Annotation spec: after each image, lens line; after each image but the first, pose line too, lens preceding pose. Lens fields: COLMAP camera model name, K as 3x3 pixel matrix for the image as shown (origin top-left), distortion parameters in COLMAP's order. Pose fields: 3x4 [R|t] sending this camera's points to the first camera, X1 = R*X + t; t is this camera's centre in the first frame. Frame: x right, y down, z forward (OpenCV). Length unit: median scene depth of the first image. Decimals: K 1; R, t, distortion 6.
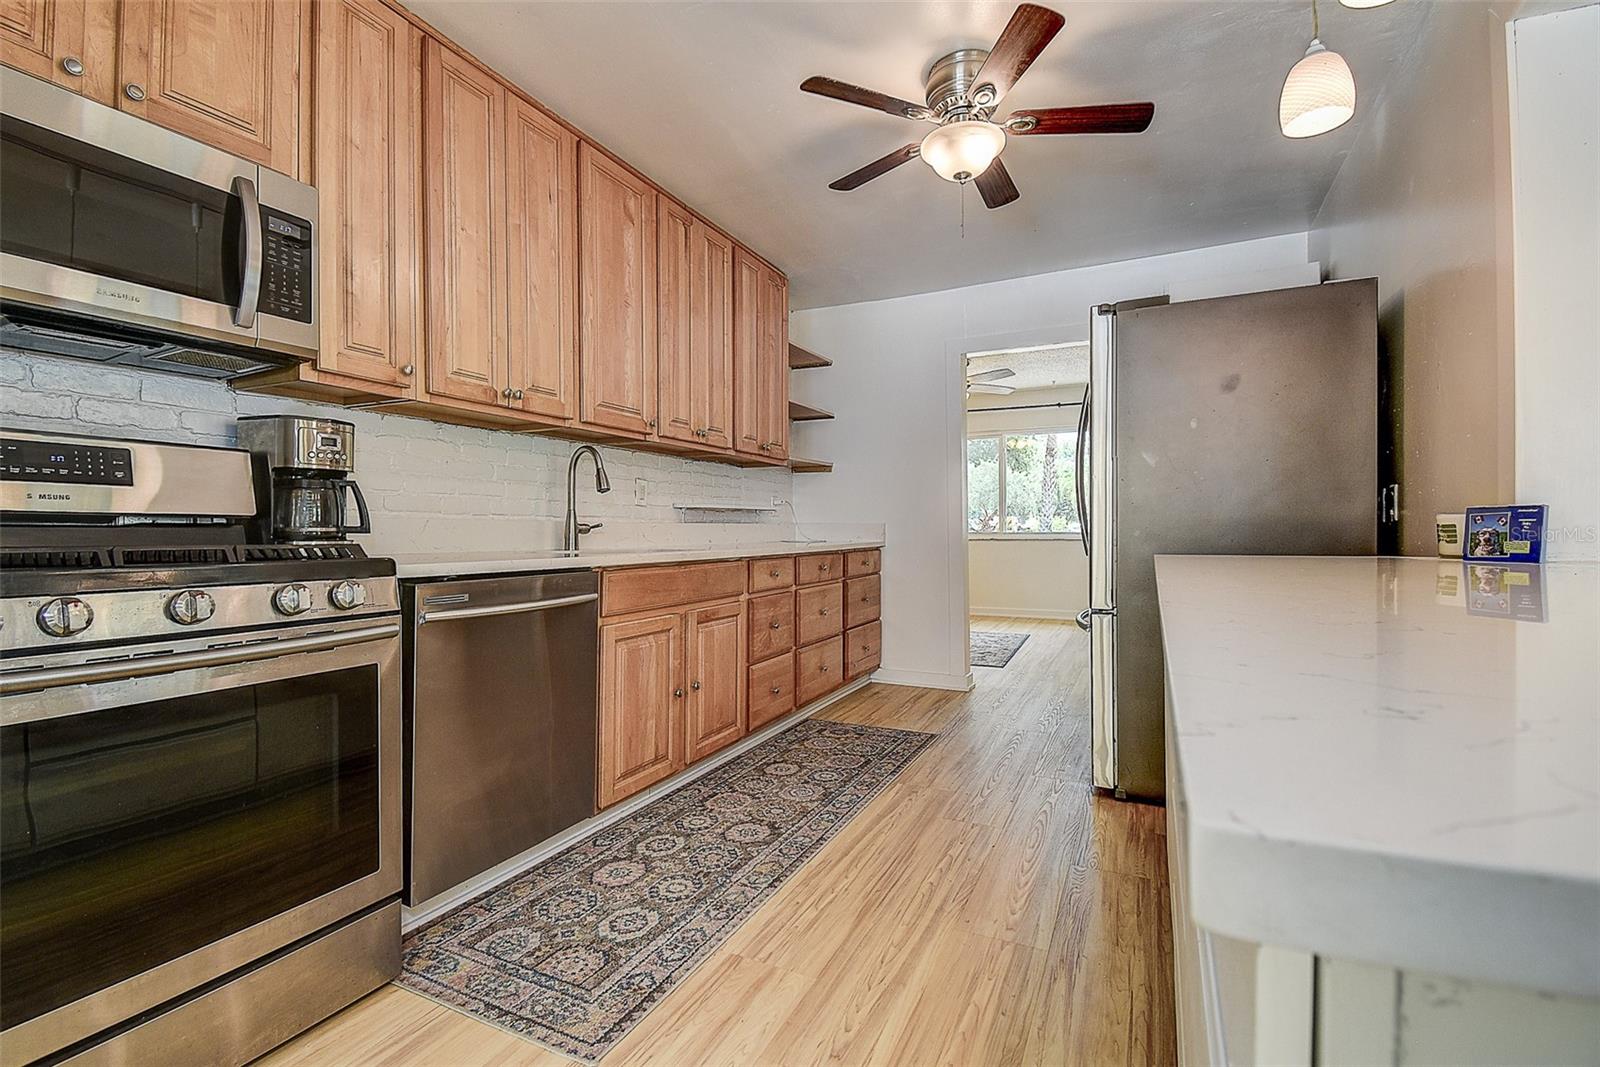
lens RADIAL K [[728.4, 0, 807.8], [0, 728.4, 529.8], [0, 0, 1]] dist [0.029622, -0.024440]
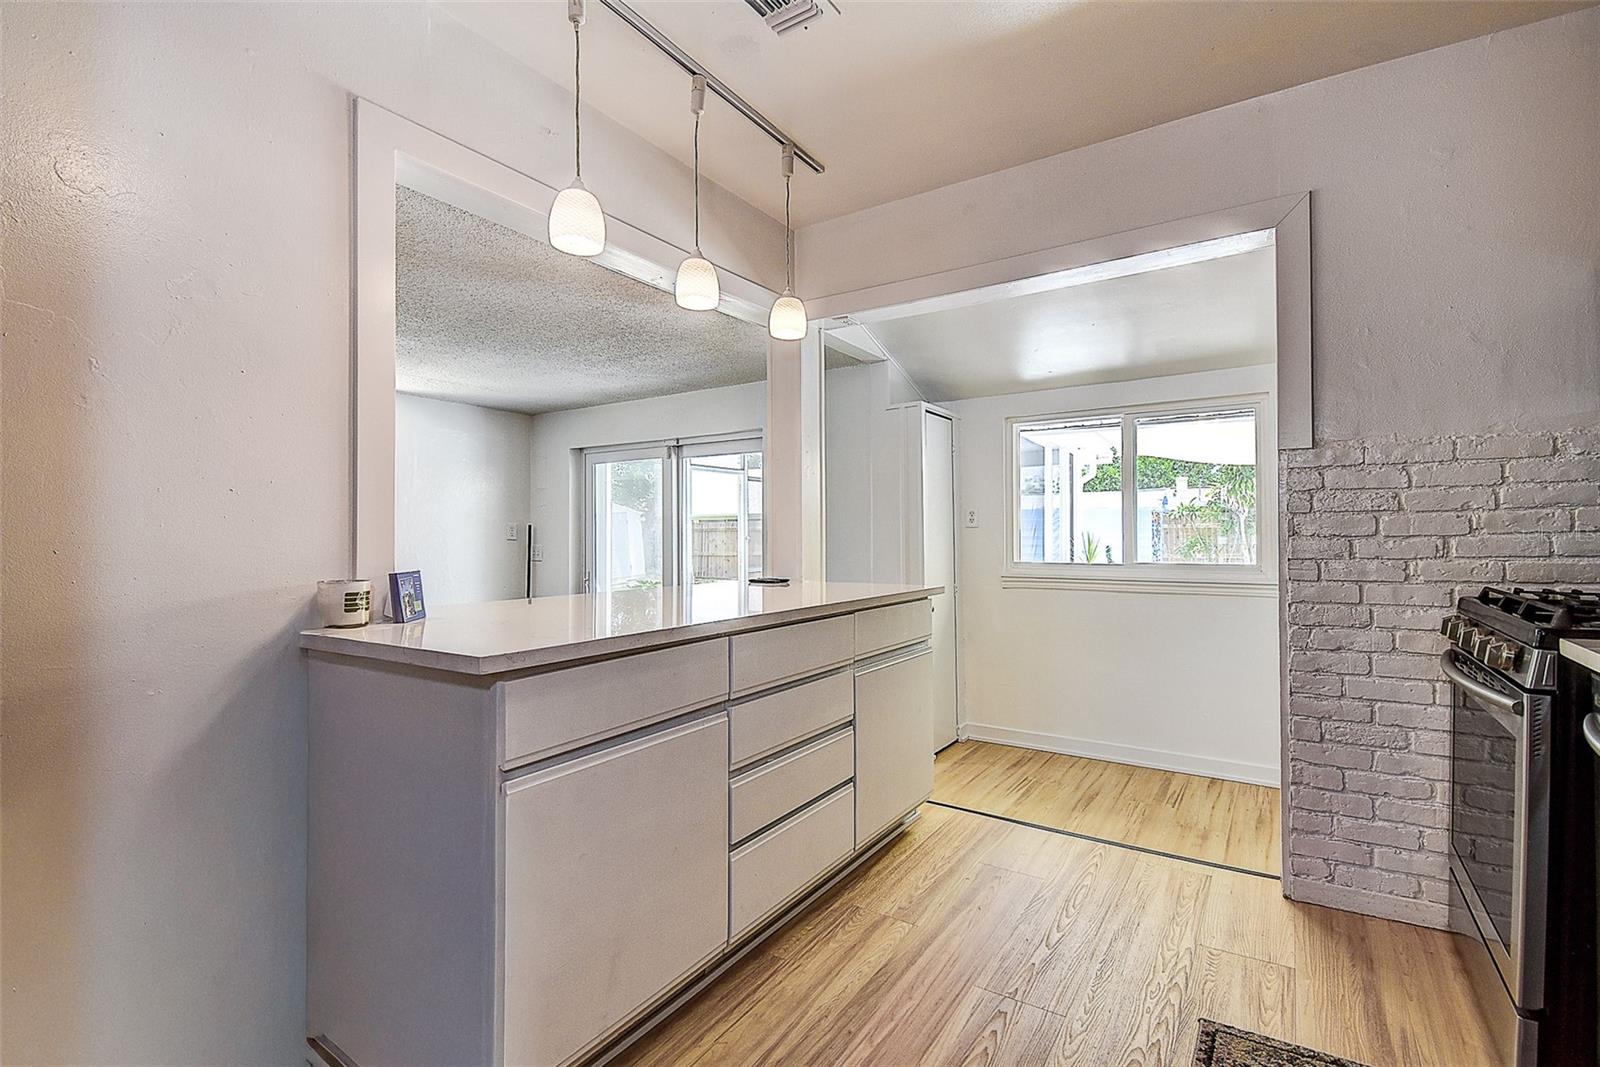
lens RADIAL K [[728.4, 0, 807.8], [0, 728.4, 529.8], [0, 0, 1]] dist [0.029622, -0.024440]
pose [[-0.991095, 0.013243, 0.132494, 0.118441], [0.012028, 0.999878, -0.009967, -0.056176], [-0.132610, -0.008285, -0.991134, 1.439570]]
